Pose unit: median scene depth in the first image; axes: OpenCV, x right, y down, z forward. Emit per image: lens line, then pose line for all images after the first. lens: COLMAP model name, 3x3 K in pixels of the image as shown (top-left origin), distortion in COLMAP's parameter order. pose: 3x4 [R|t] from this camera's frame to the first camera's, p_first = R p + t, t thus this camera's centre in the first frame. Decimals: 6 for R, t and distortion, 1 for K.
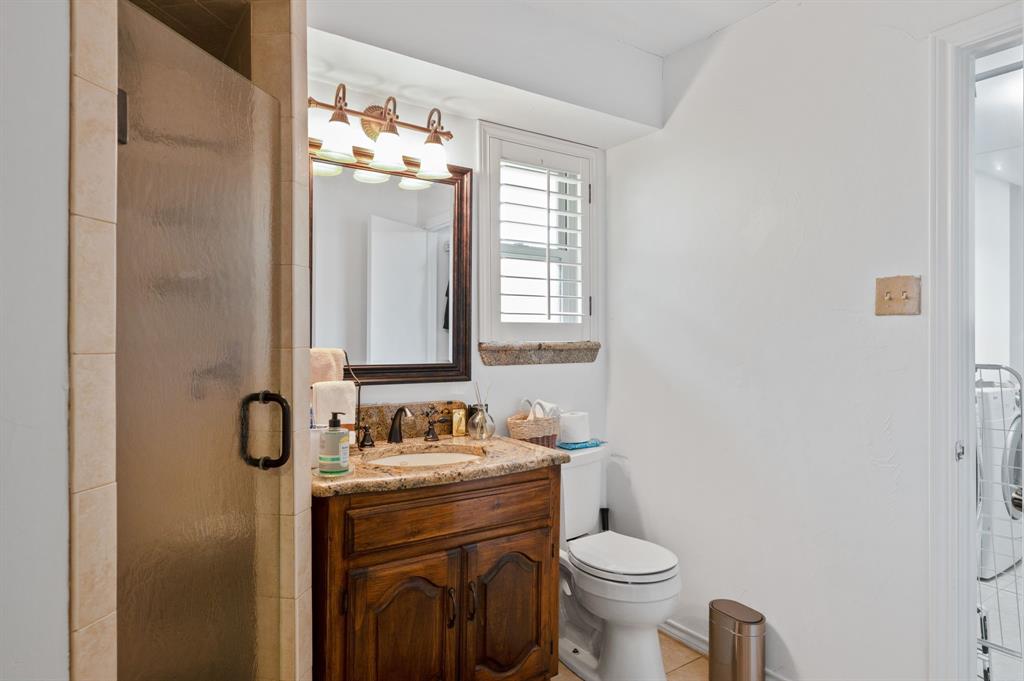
lens RADIAL K [[597.1, 0, 512.7], [0, 597.1, 341.6], [0, 0, 1]] dist [-0.002259, 0.003227]
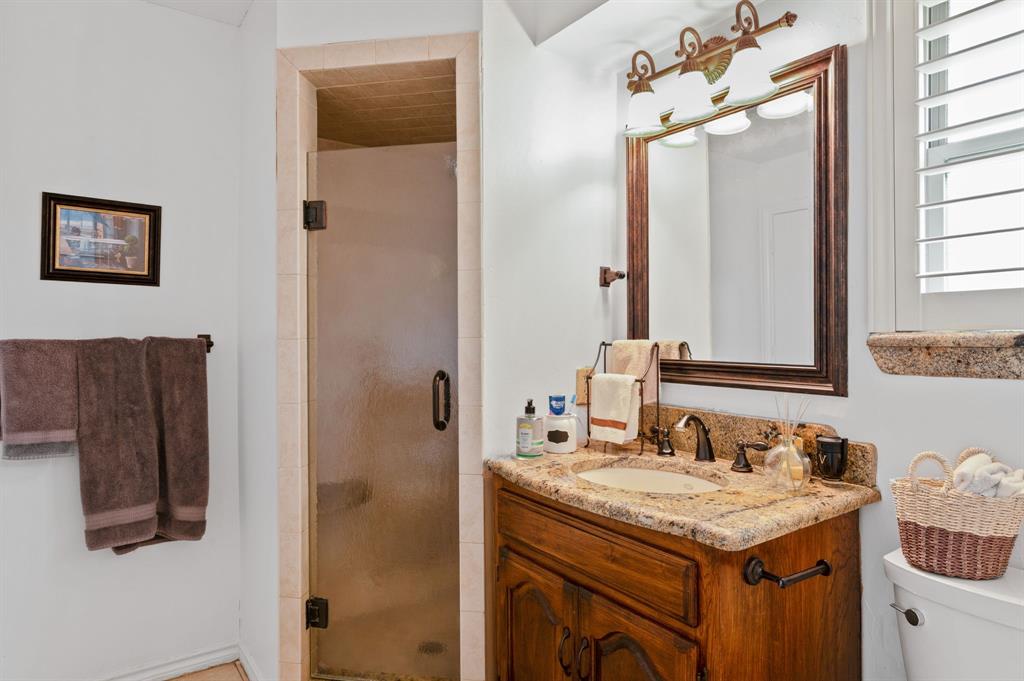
lens RADIAL K [[597.1, 0, 512.7], [0, 597.1, 336.4], [0, 0, 1]] dist [-0.002259, 0.003227]
pose [[0.035577, -0.002740, -0.999363, 0.537771], [0.001271, 0.999996, -0.002696, 0.006364], [0.999366, -0.001175, 0.035580, 0.662712]]
